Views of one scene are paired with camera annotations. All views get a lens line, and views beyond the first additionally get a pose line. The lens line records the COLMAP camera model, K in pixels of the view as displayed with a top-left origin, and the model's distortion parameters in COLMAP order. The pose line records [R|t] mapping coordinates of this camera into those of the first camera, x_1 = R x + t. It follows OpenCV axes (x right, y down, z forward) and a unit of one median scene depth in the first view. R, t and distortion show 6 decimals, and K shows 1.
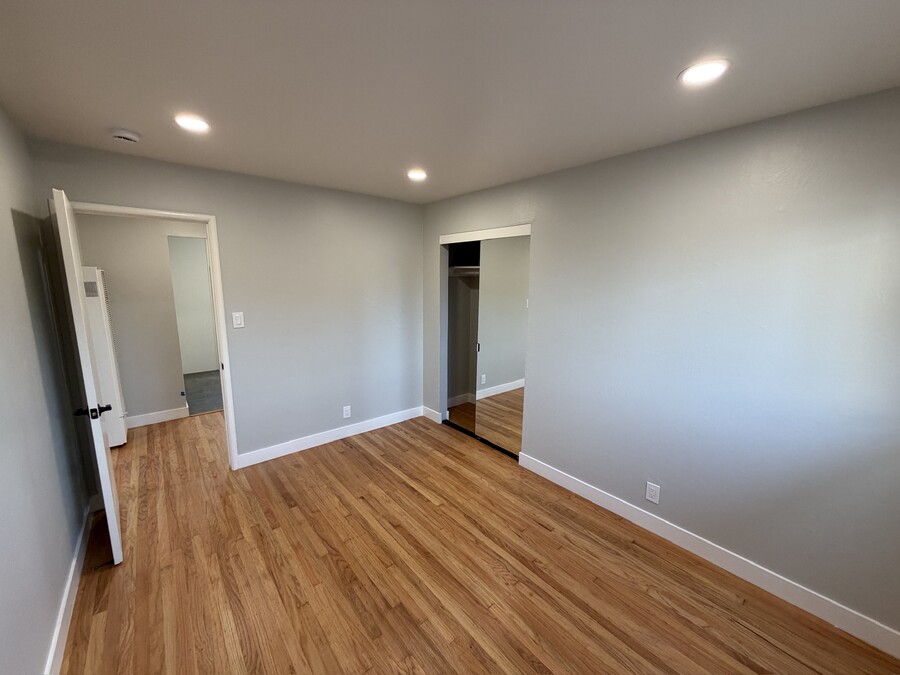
lens RADIAL K [[359.0, 0, 452.3], [0, 359.0, 336.6], [0, 0, 1]] dist [-0.002039, 0.000056]
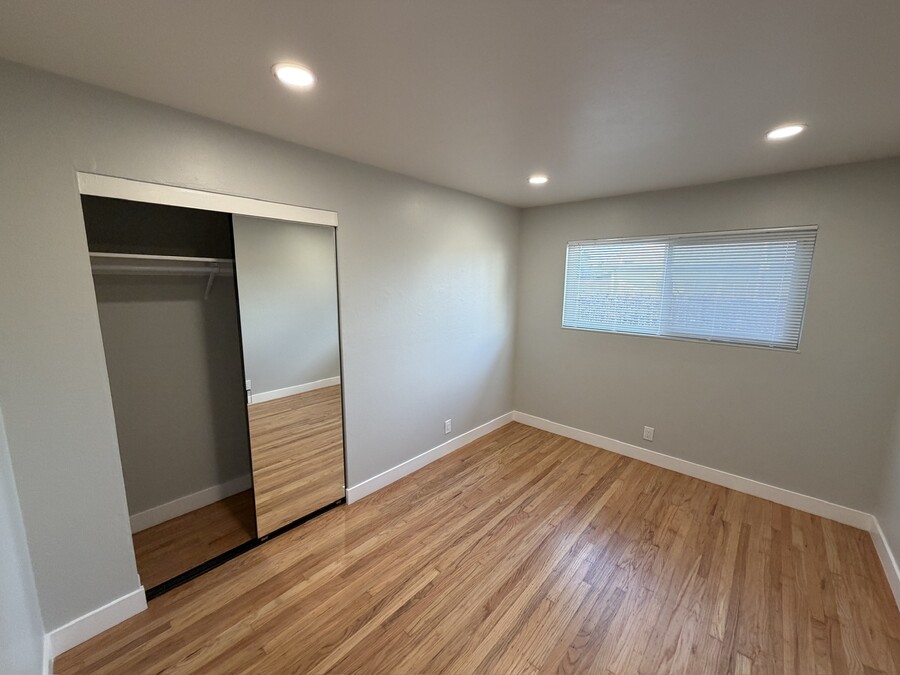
lens RADIAL K [[359.0, 0, 452.3], [0, 359.0, 336.6], [0, 0, 1]] dist [-0.002039, 0.000056]
pose [[-0.133096, -0.170593, 0.976311, -0.692639], [0.151596, 0.969980, 0.190153, -0.166141], [-0.979441, 0.173314, -0.103239, 0.925122]]
